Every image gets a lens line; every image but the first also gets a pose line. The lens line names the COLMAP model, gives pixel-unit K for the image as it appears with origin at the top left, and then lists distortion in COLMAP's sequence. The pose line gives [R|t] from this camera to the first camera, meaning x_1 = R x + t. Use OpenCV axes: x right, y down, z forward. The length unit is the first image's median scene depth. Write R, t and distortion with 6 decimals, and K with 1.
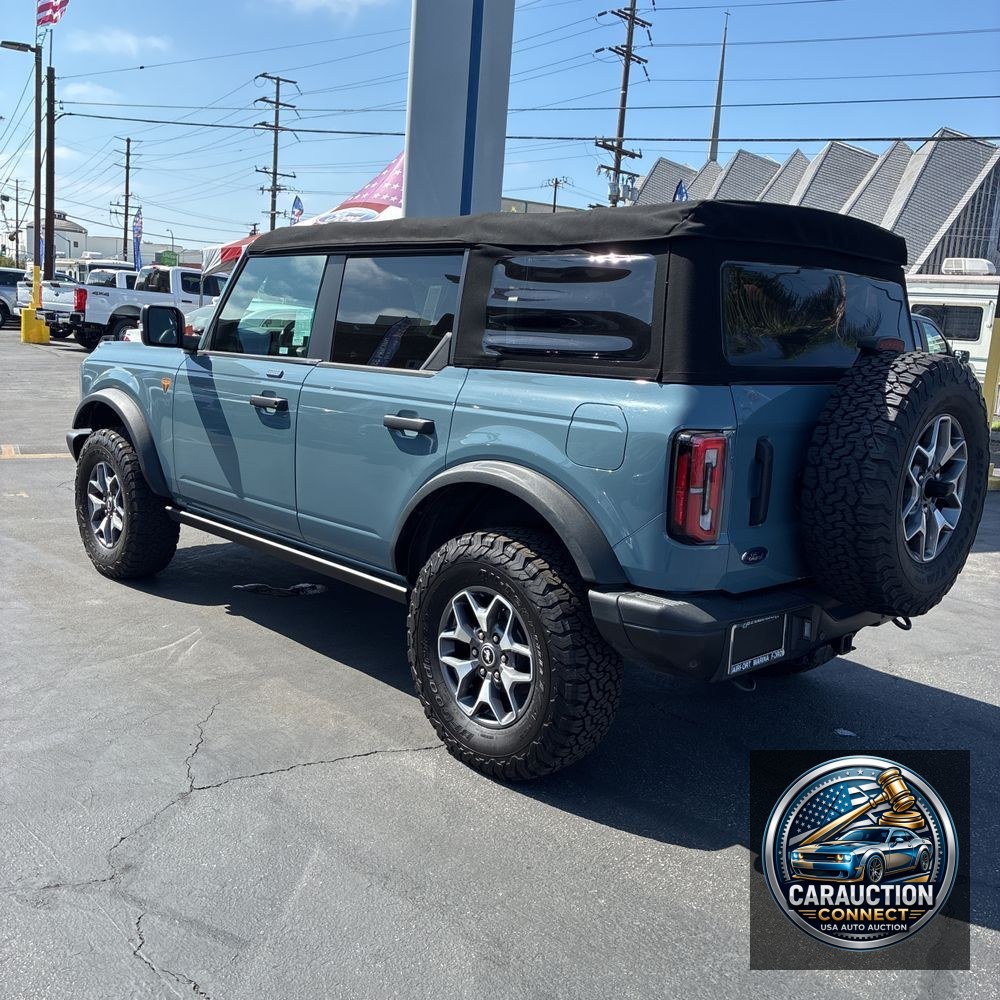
lens RADIAL K [[1009.1, 0, 502.2], [0, 1009.1, 494.4], [0, 0, 1]] dist [0.022655, 0.000000]
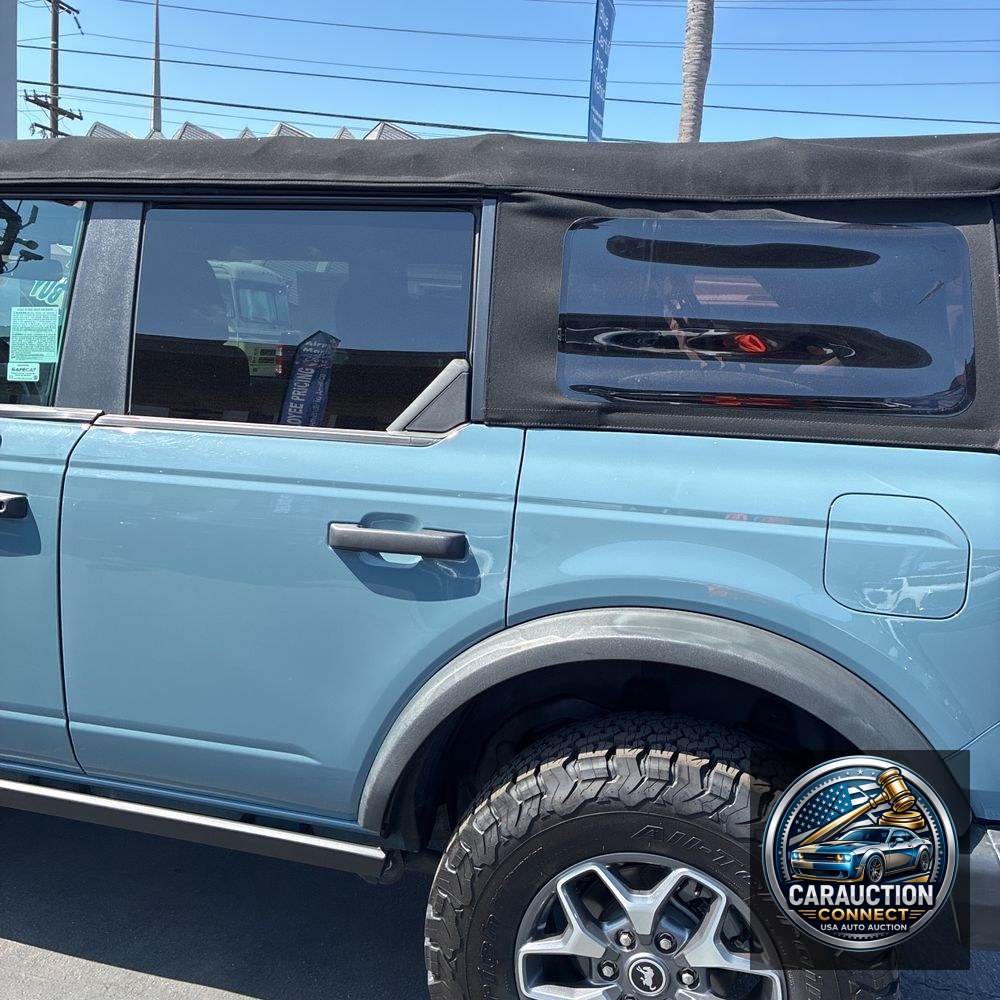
lens RADIAL K [[1009.1, 0, 509.8], [0, 1009.1, 484.3], [0, 0, 1]] dist [0.022655, 0.000000]
pose [[0.859745, -0.086411, 0.503361, -0.292403], [0.081895, 0.996155, 0.031130, -0.107911], [-0.504116, 0.014459, 0.863515, 0.525878]]
